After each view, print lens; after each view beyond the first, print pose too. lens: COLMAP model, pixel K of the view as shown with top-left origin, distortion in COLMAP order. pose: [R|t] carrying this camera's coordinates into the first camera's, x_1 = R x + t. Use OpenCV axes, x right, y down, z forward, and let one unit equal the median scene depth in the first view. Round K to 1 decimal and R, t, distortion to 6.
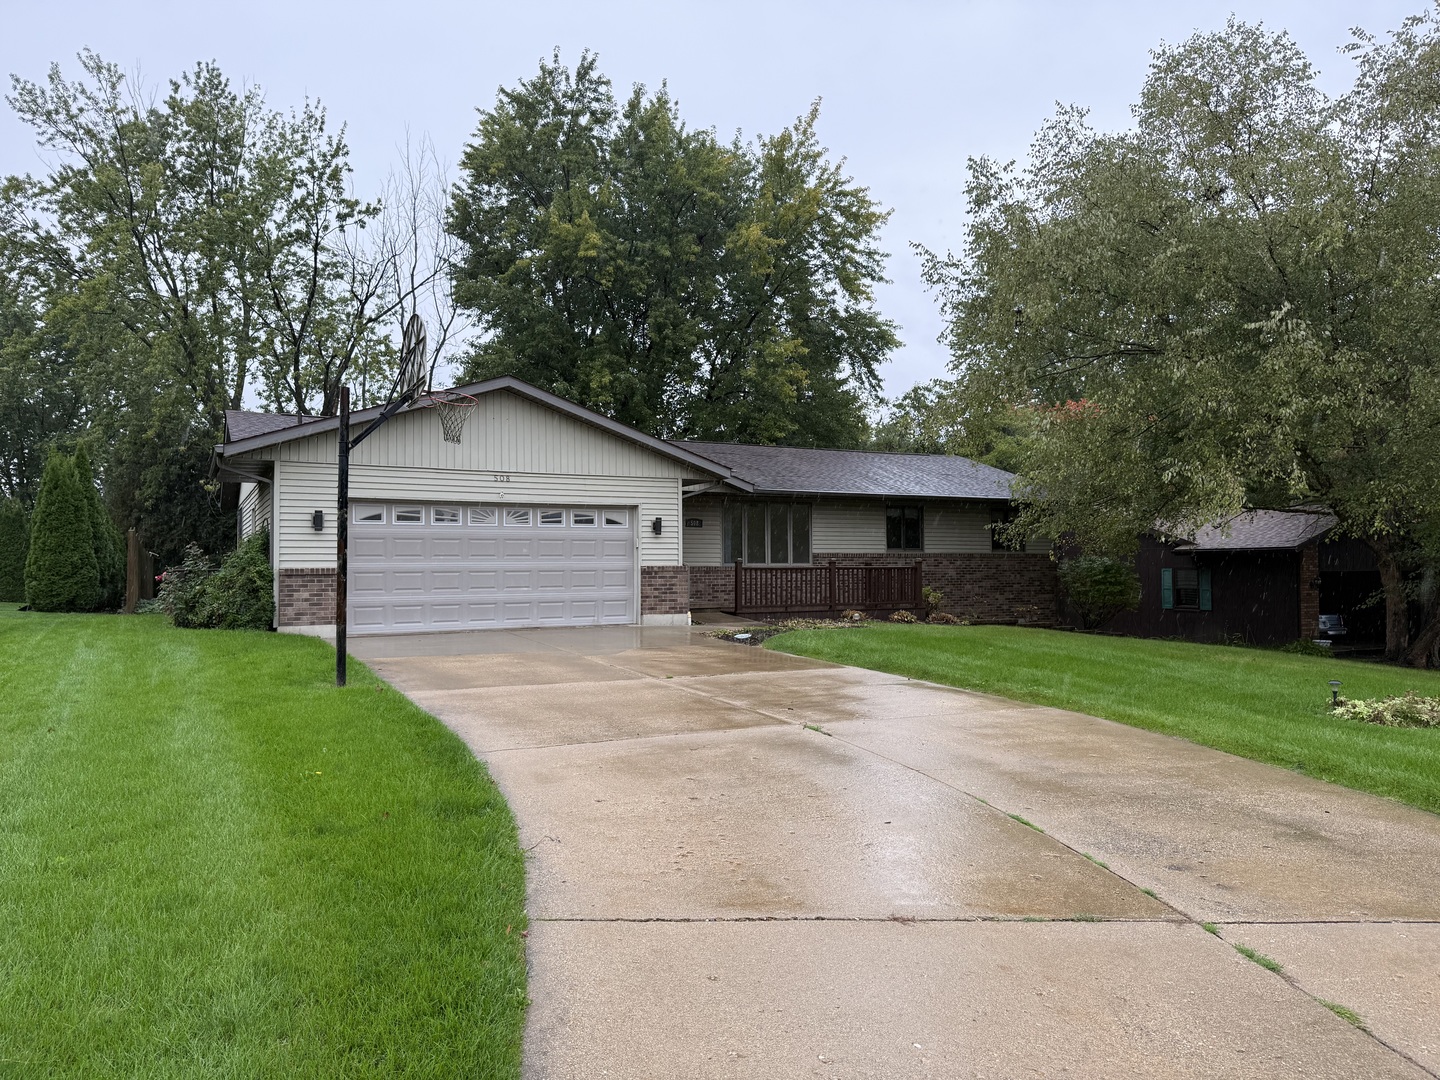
lens RADIAL K [[982.7, 0, 720.0], [0, 982.7, 540.0], [0, 0, 1]] dist [0.006680, -0.024078]
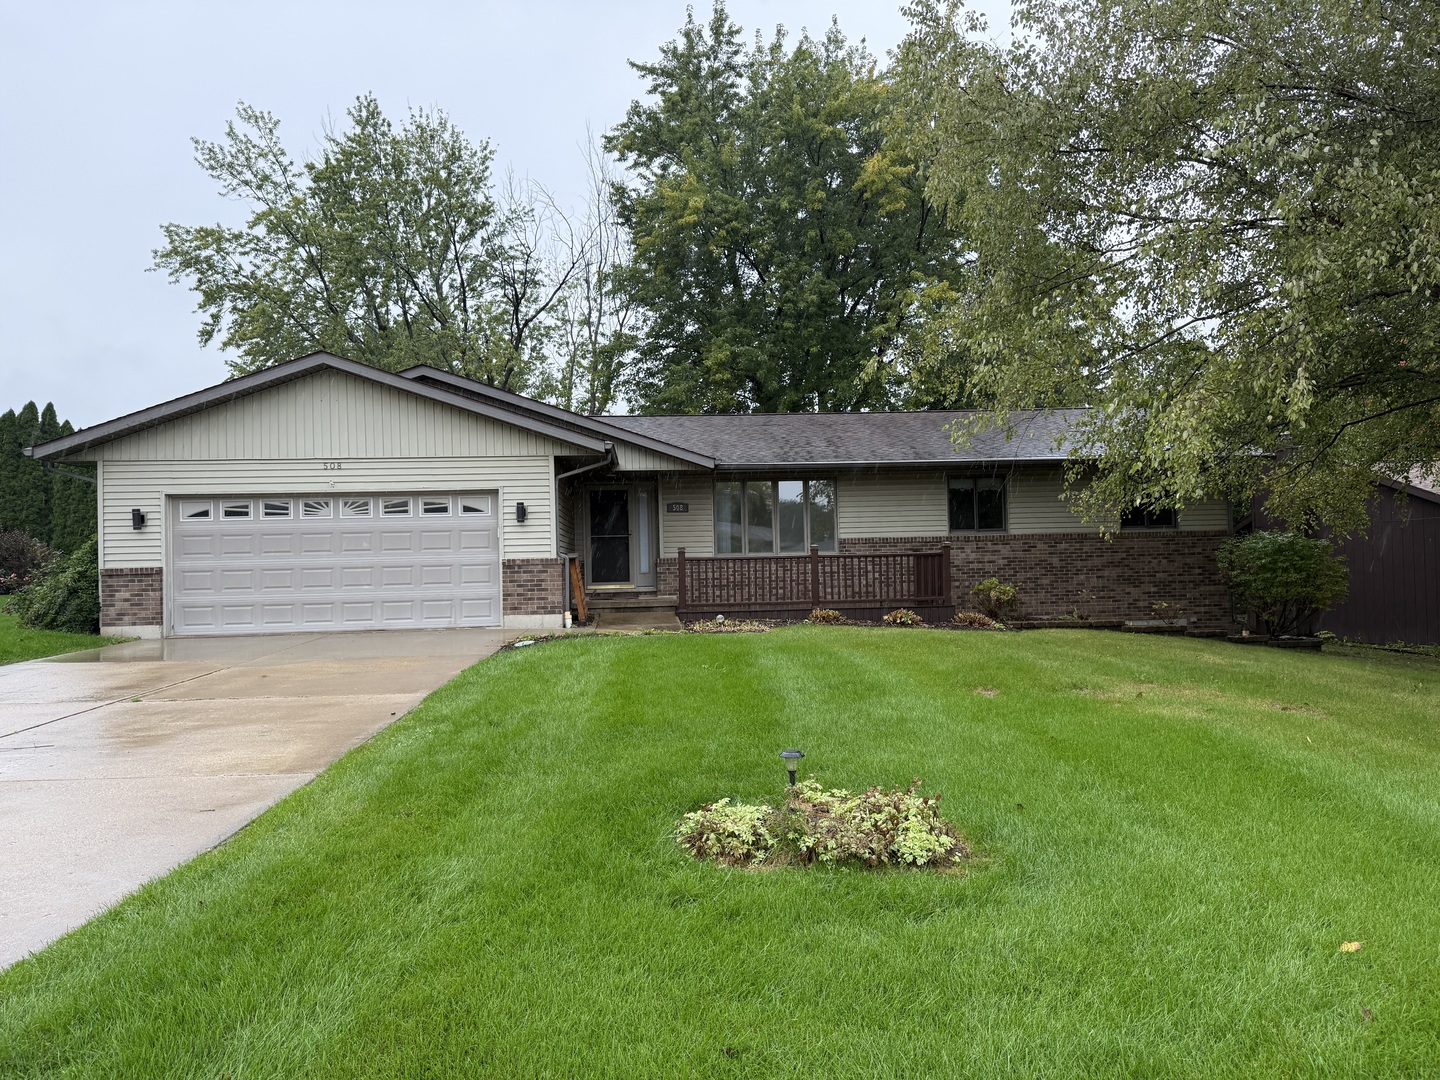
lens RADIAL K [[982.7, 0, 720.0], [0, 982.7, 540.0], [0, 0, 1]] dist [0.006680, -0.024078]
pose [[0.916610, -0.025218, -0.398986, 0.437549], [0.028758, 0.999582, 0.002887, 0.012646], [0.398746, -0.014120, 0.916953, 0.283772]]
